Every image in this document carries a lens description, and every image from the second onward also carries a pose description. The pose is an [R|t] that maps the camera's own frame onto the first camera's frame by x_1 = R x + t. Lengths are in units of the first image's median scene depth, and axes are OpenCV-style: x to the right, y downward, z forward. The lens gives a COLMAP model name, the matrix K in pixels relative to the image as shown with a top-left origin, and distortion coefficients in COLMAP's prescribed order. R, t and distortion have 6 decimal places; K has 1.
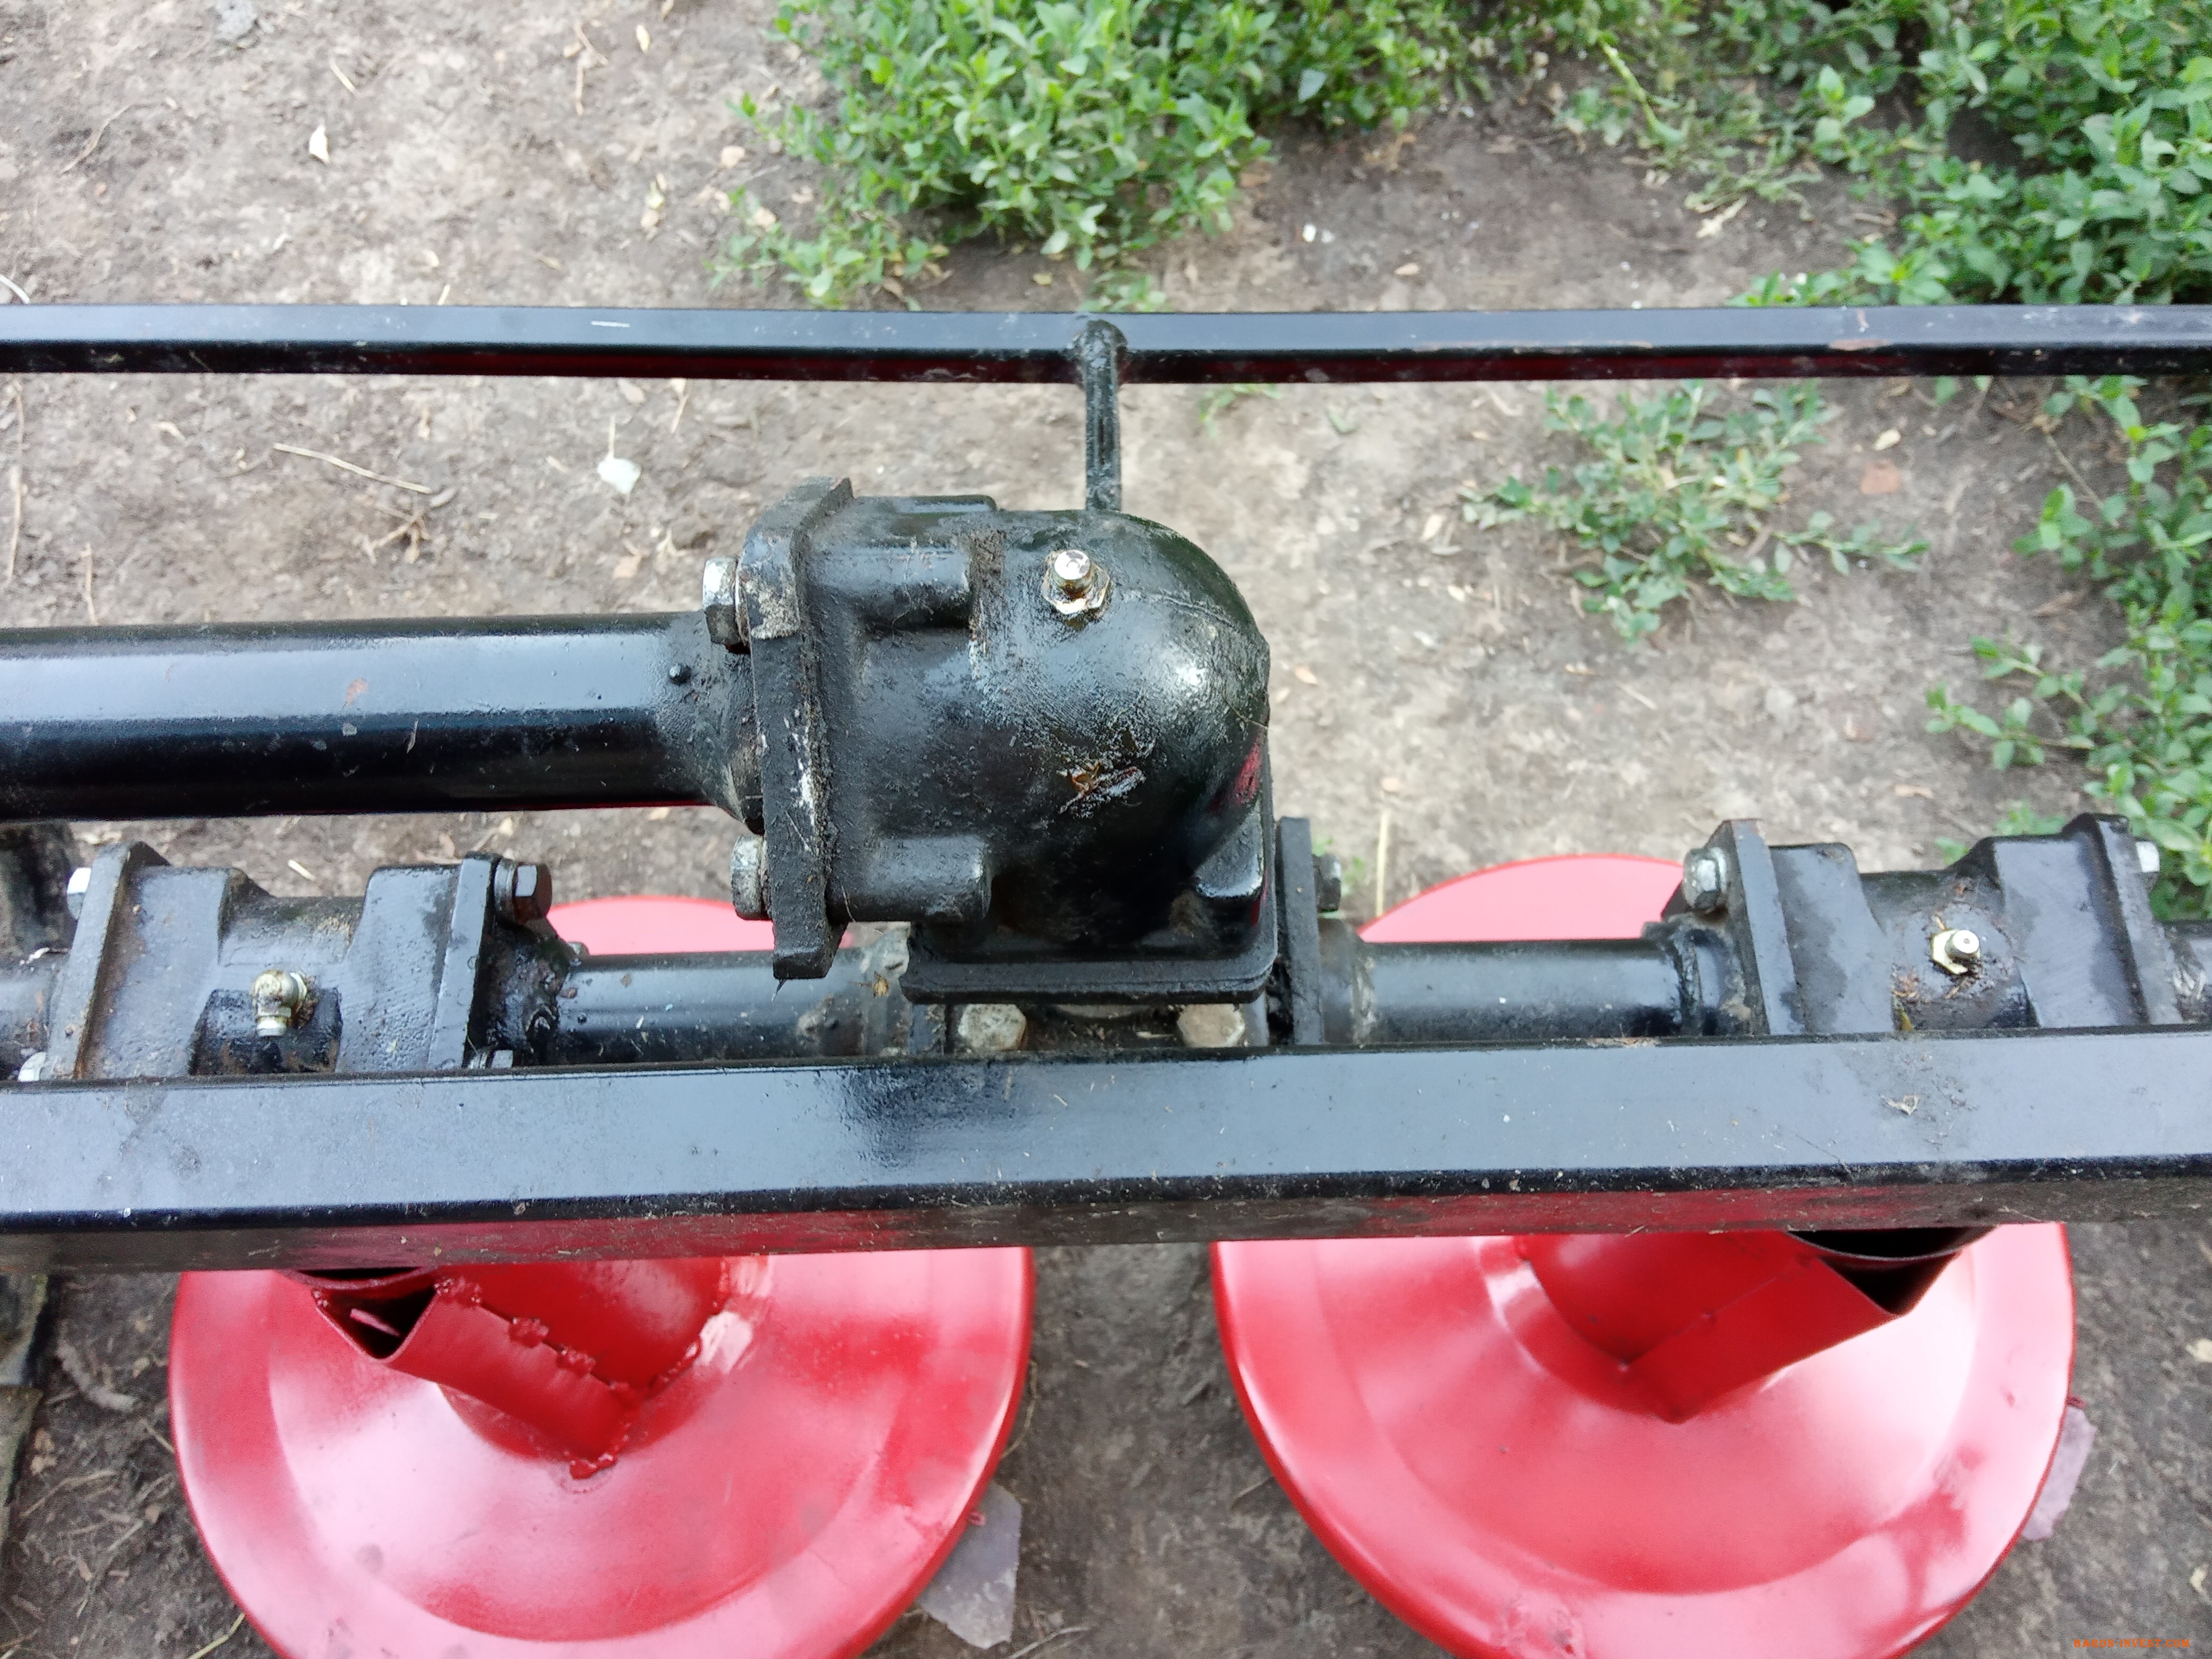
lens RADIAL K [[1780.6, 0, 1100.9], [0, 1780.6, 827.6], [0, 0, 1]] dist [0.115606, -0.174562]
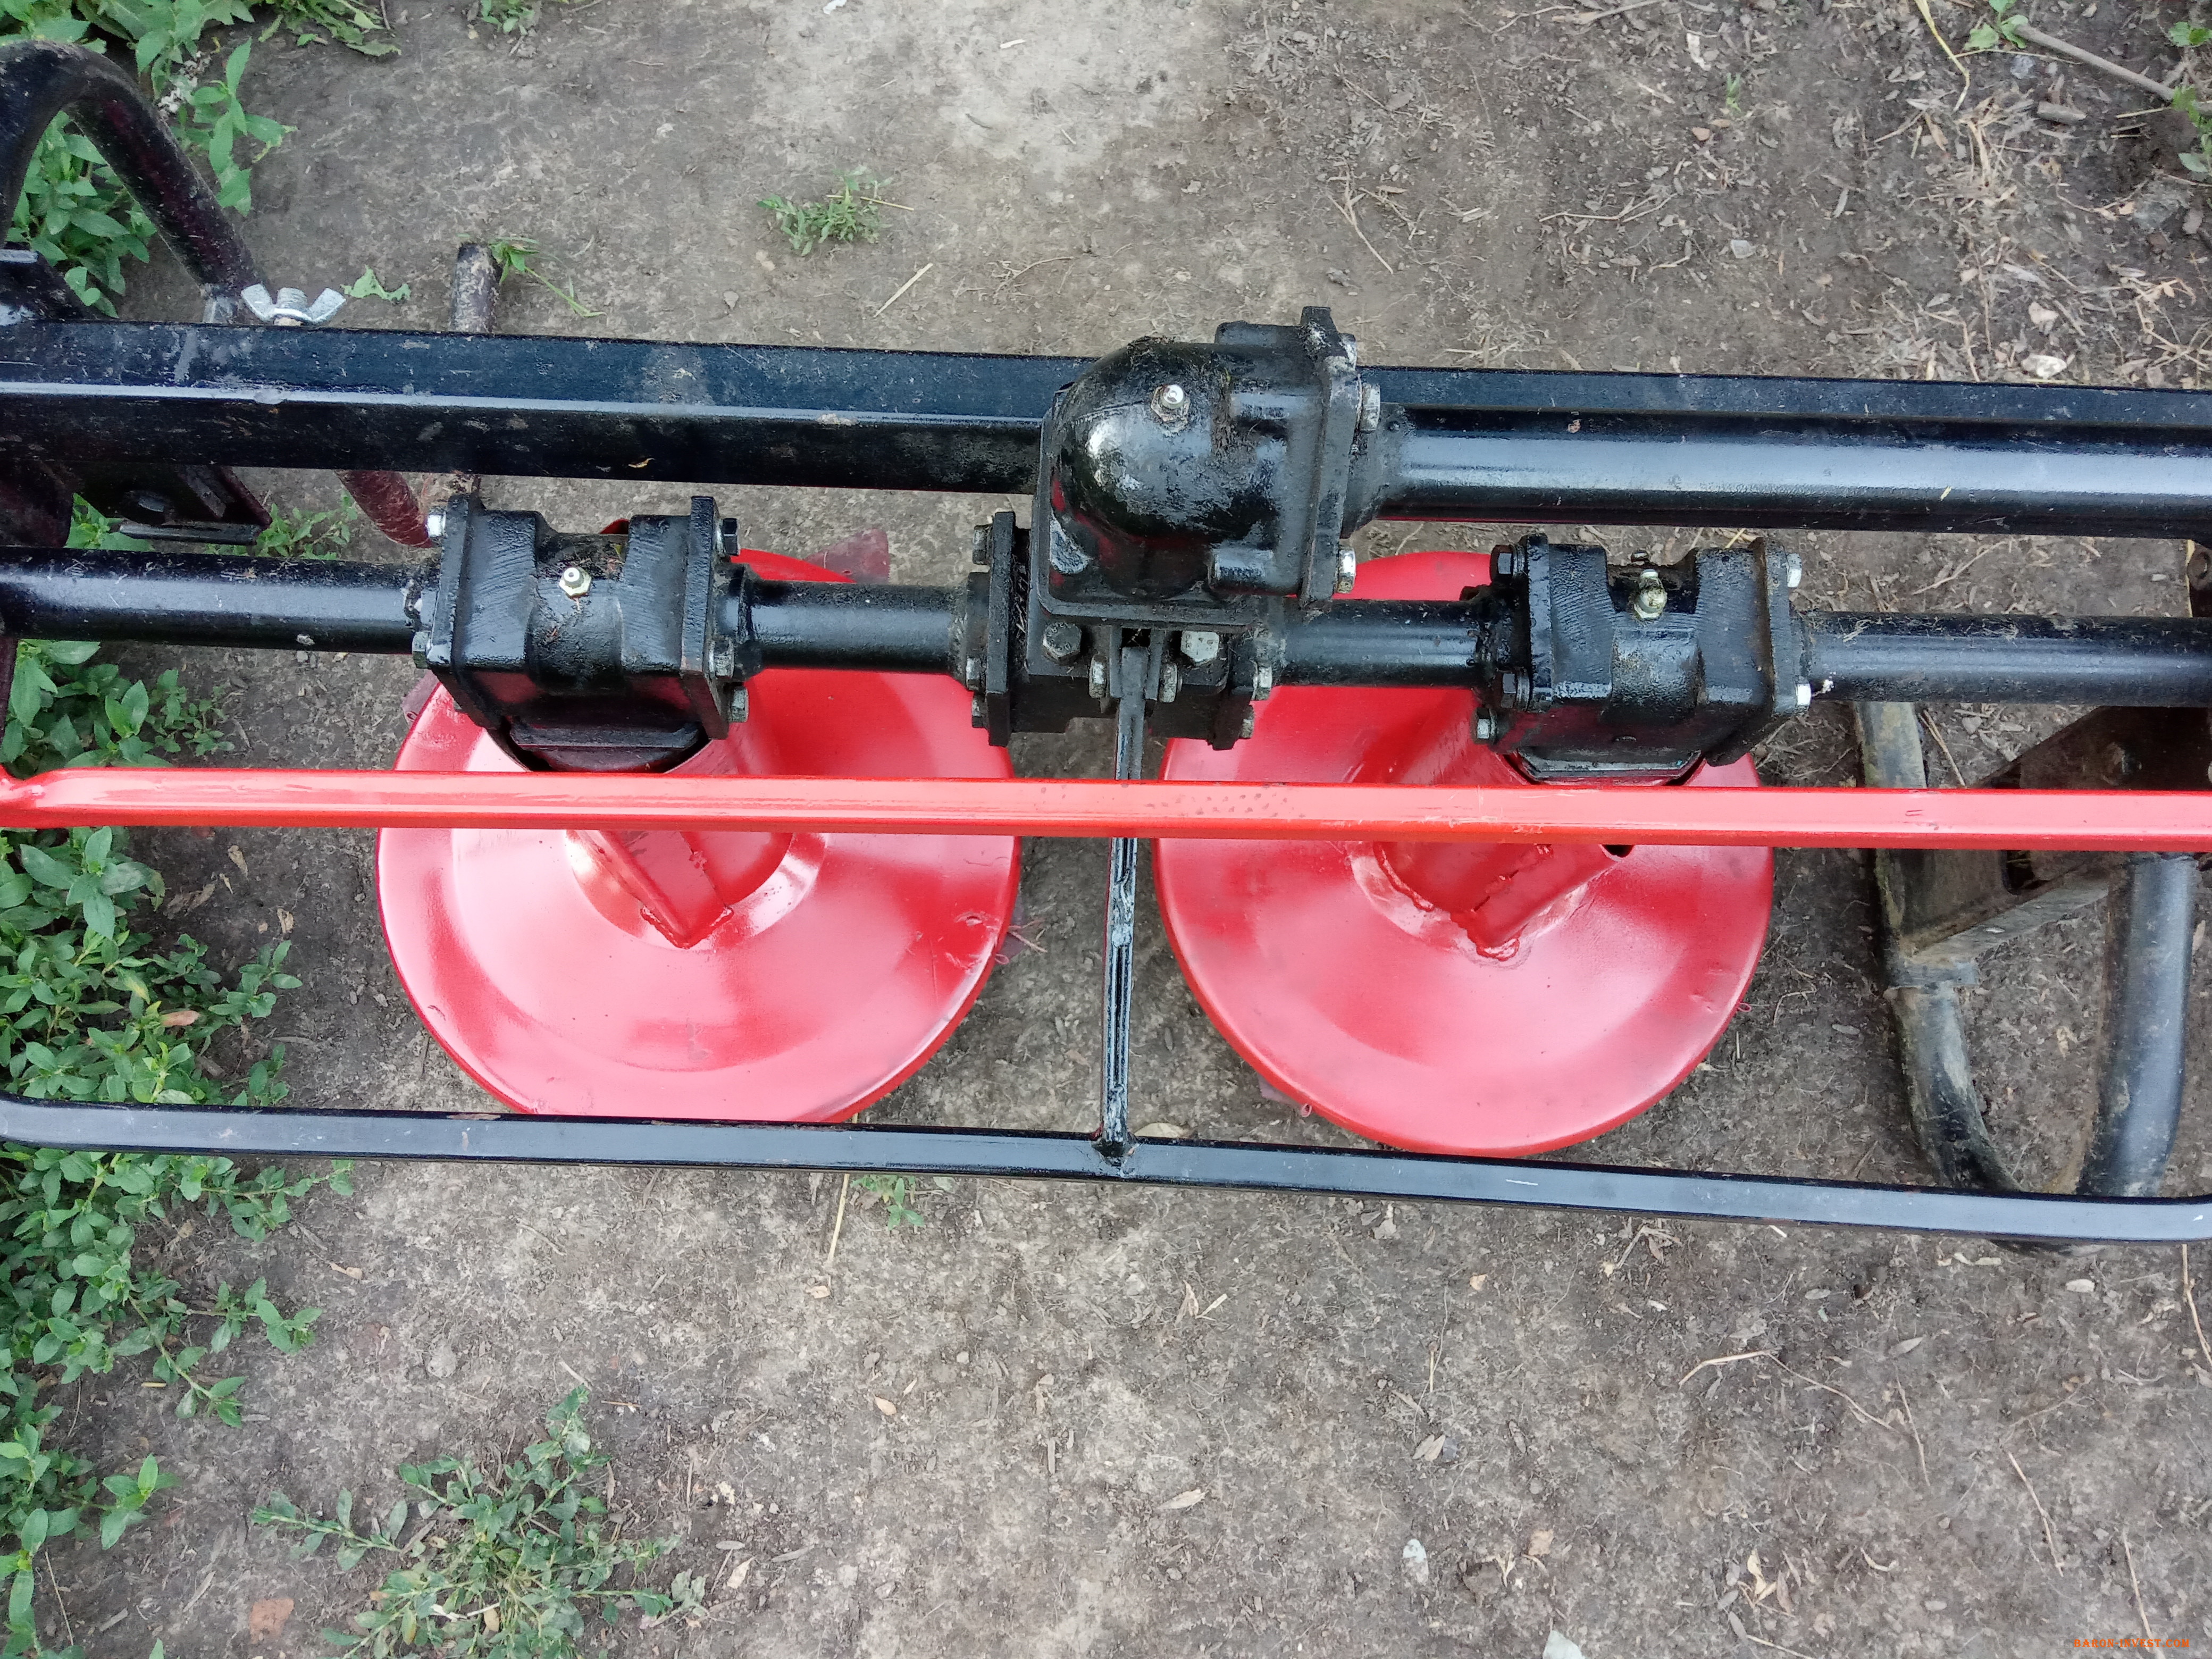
lens RADIAL K [[1780.6, 0, 1100.9], [0, 1780.6, 827.6], [0, 0, 1]] dist [0.115606, -0.174562]
pose [[-0.998655, -0.043859, -0.027645, 0.032267], [0.015562, -0.762234, 0.647115, -0.505219], [-0.049454, 0.645814, 0.761891, -0.033952]]
